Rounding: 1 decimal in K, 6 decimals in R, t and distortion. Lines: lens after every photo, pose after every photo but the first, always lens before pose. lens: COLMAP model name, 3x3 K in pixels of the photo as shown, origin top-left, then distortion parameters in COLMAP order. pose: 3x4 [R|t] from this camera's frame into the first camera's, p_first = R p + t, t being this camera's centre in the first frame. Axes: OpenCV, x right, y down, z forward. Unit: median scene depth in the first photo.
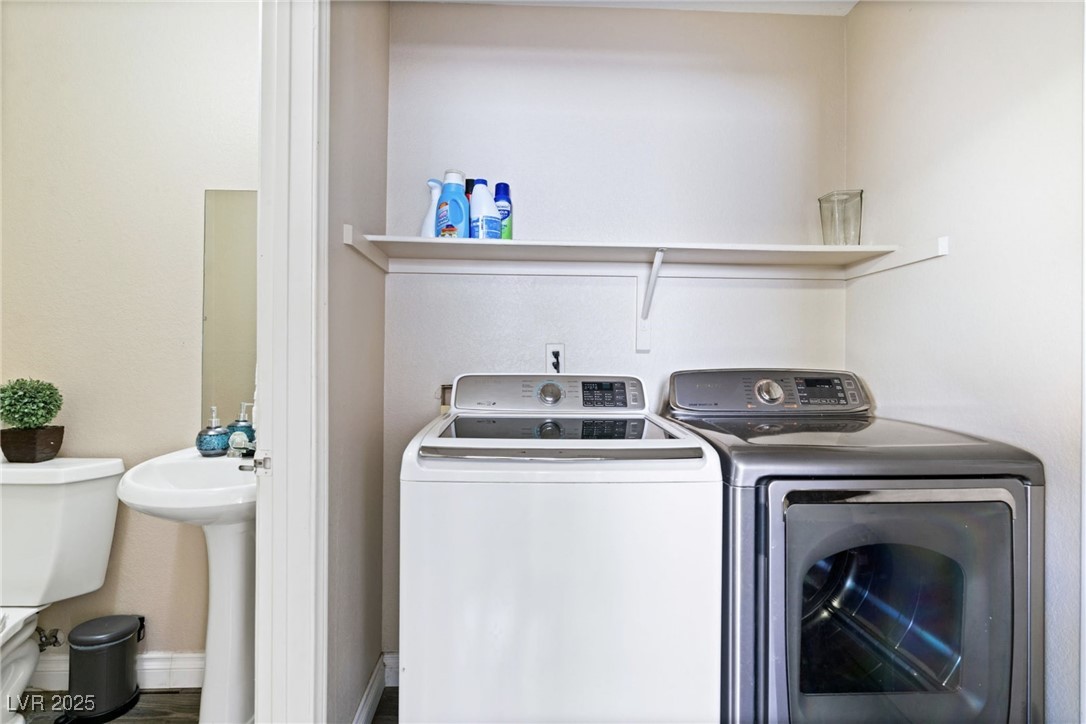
lens RADIAL K [[485.2, 0, 535.4], [0, 485.2, 364.4], [0, 0, 1]] dist [-0.000312, 0.000427]
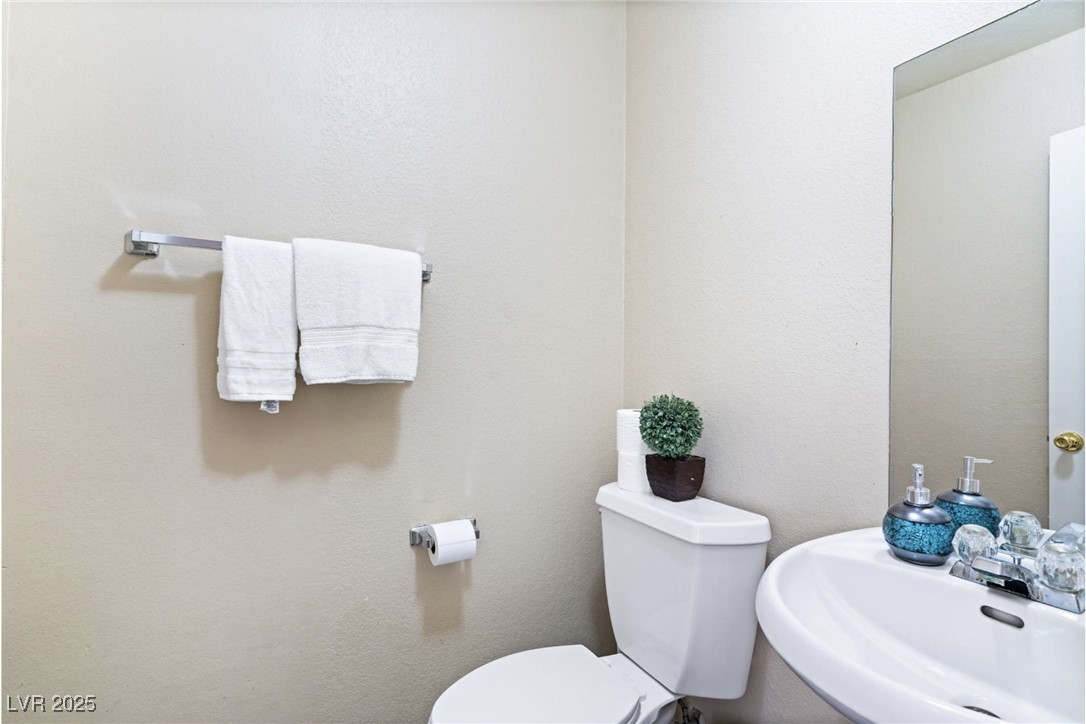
lens RADIAL K [[485.2, 0, 535.4], [0, 485.2, 364.4], [0, 0, 1]] dist [-0.000312, 0.000427]
pose [[0.390355, -0.011353, -0.920594, -0.377200], [-0.009608, 0.999819, -0.016405, -0.006322], [0.920614, 0.015249, 0.390175, 0.463408]]
